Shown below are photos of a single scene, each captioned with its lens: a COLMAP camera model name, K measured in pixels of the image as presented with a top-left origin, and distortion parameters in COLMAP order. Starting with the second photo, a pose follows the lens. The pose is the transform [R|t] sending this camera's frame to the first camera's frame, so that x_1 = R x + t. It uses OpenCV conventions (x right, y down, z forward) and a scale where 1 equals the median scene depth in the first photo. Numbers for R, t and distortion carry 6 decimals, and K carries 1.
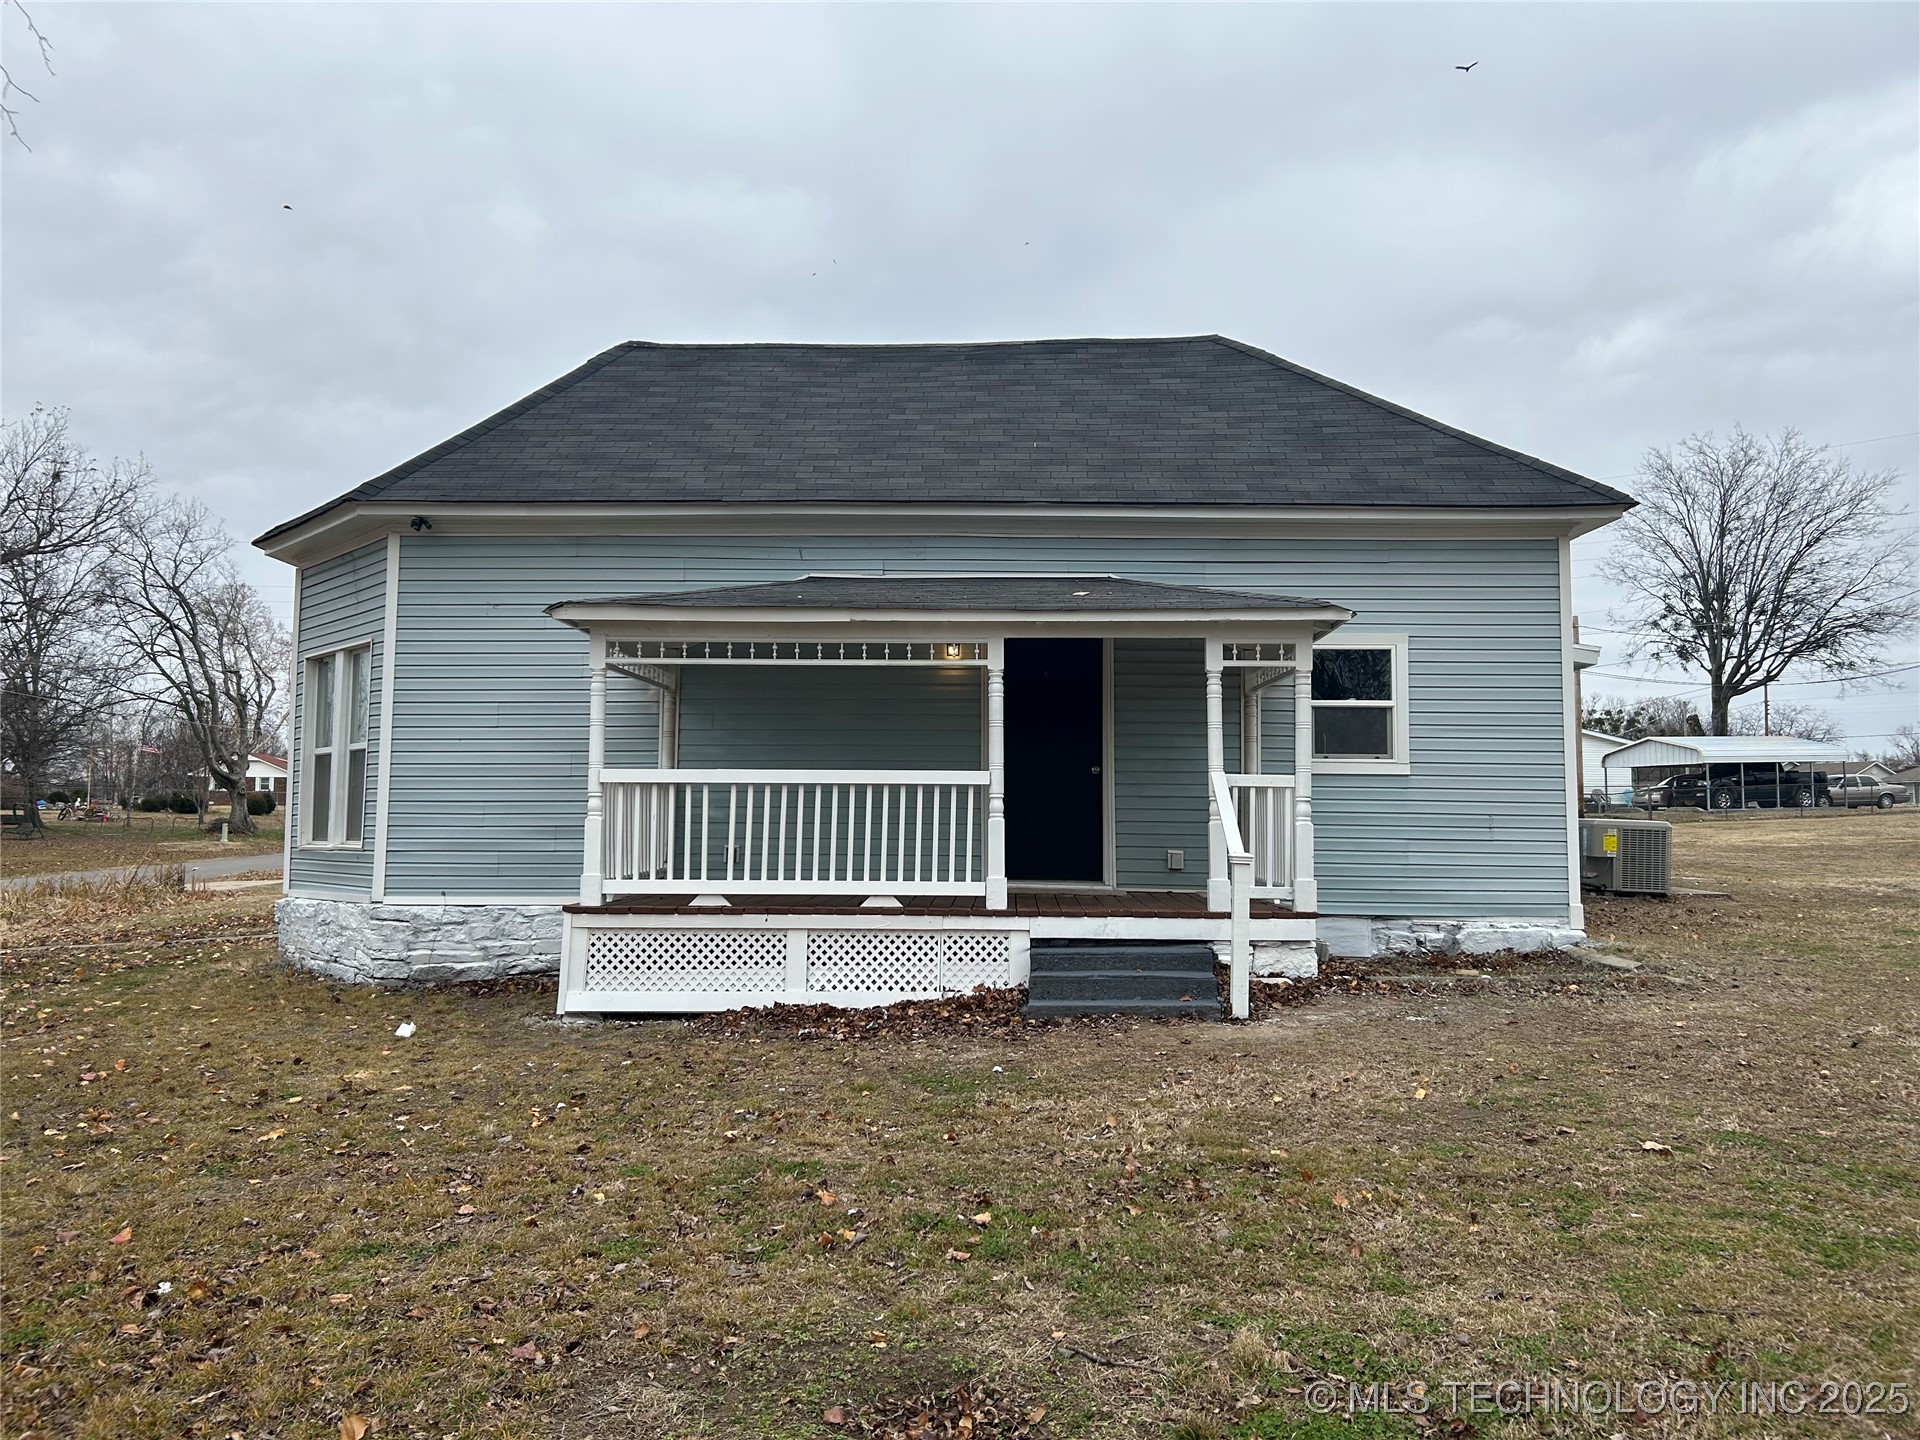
lens RADIAL K [[1417.0, 0, 953.5], [0, 1417.0, 723.7], [0, 0, 1]] dist [0.038441, -0.048032]
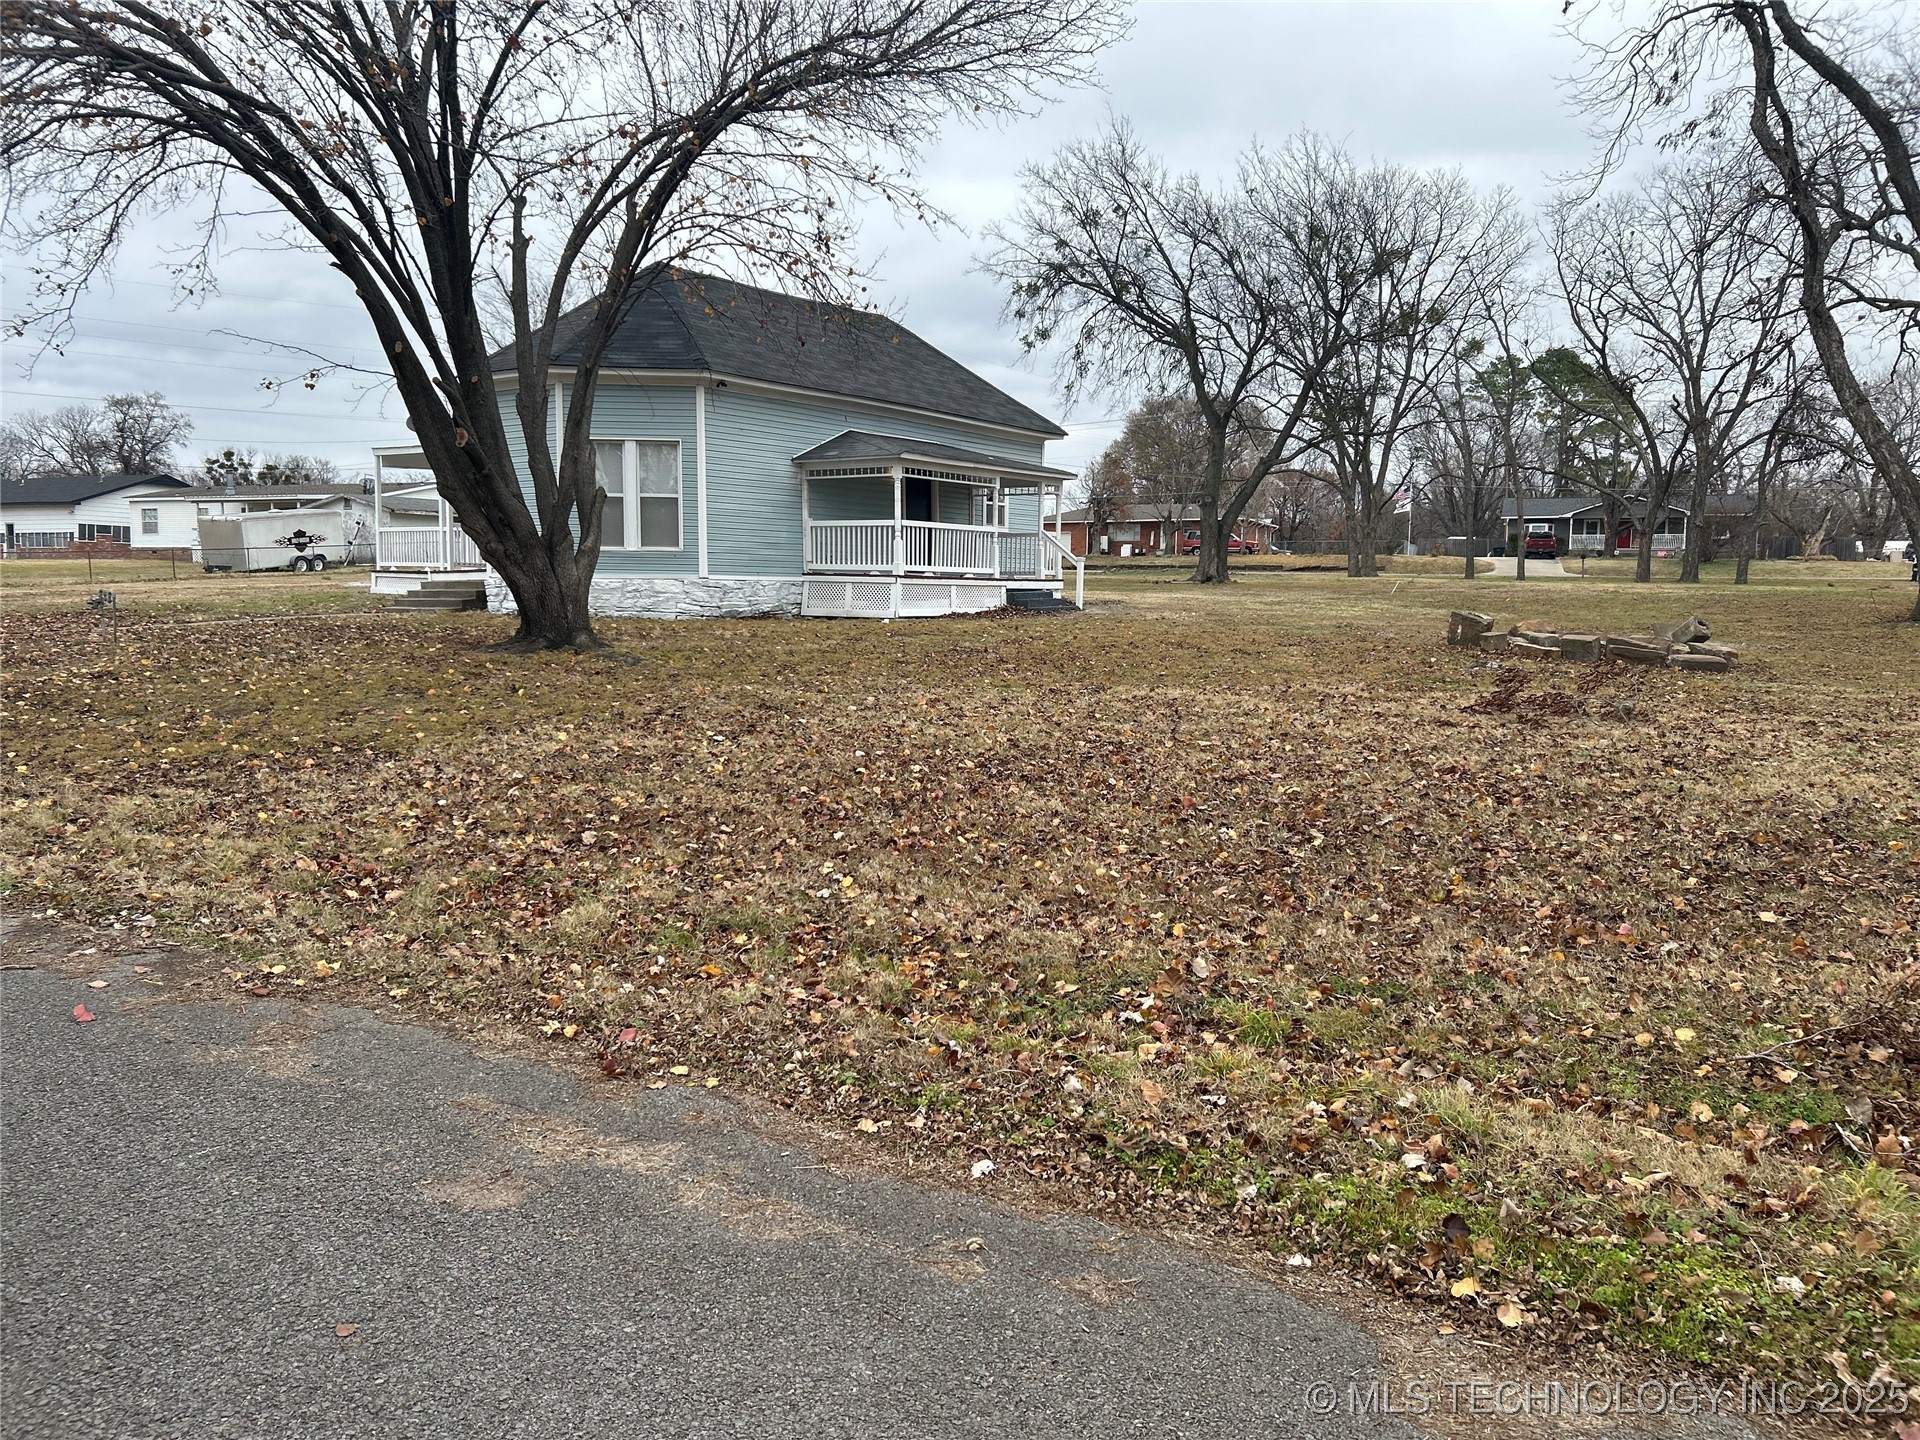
lens RADIAL K [[1417.0, 0, 953.5], [0, 1417.0, 723.7], [0, 0, 1]] dist [0.038441, -0.048032]
pose [[0.595706, -0.075601, 0.799636, -1.874453], [-0.070943, 0.986717, 0.146139, 0.012237], [-0.800063, -0.143784, 0.582430, -0.477996]]
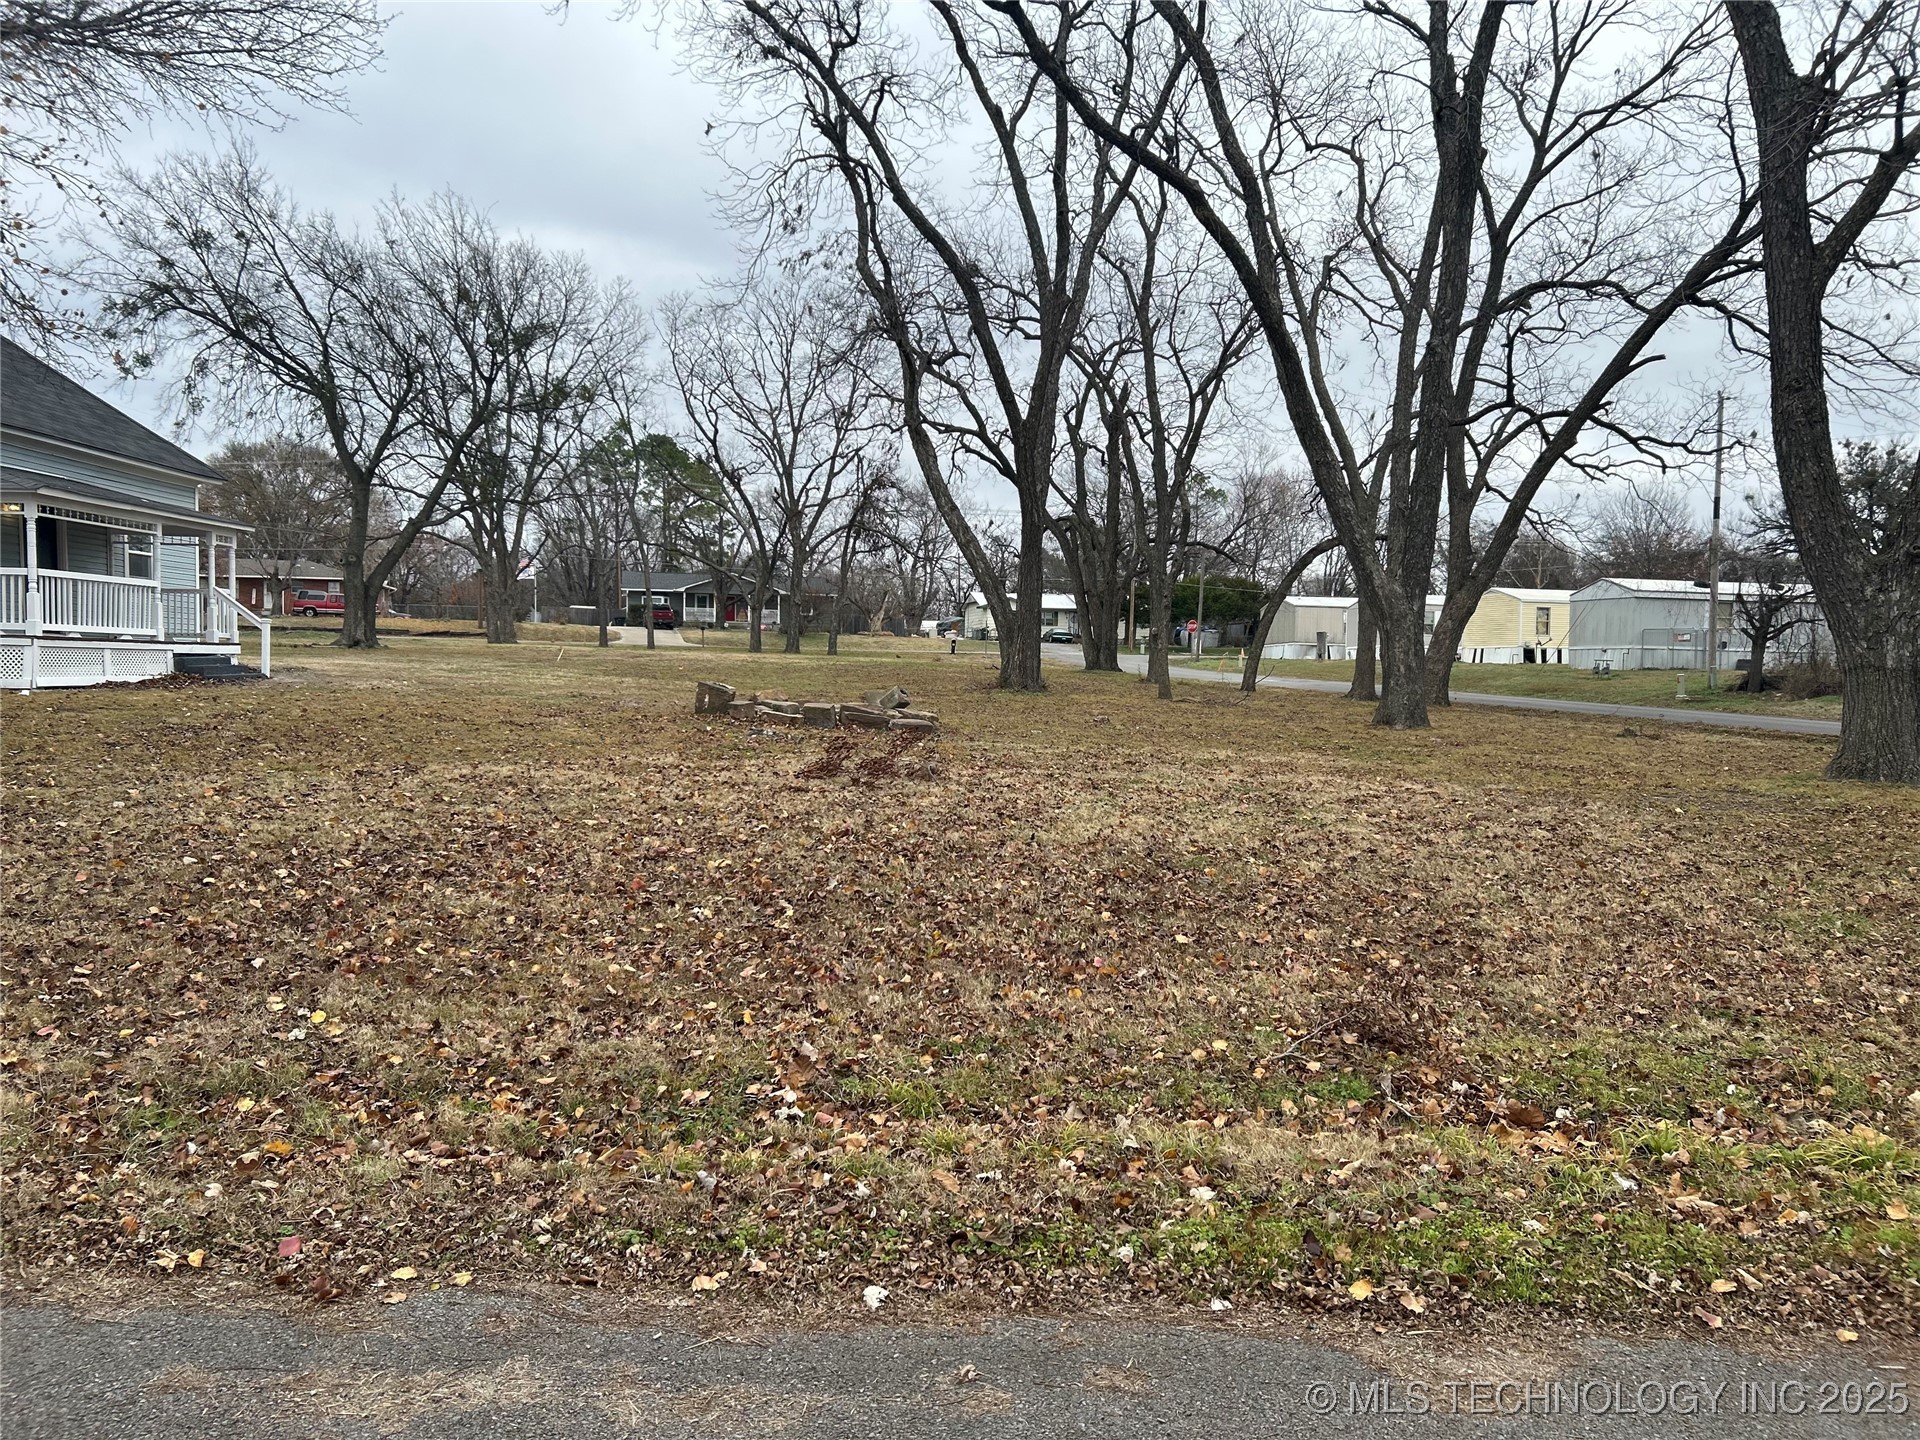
lens RADIAL K [[1417.0, 0, 953.5], [0, 1417.0, 723.7], [0, 0, 1]] dist [0.038441, -0.048032]
pose [[0.039600, -0.044463, 0.998226, -1.912354], [-0.097940, 0.994026, 0.048161, 0.021492], [-0.994404, -0.099674, 0.035008, -0.333960]]
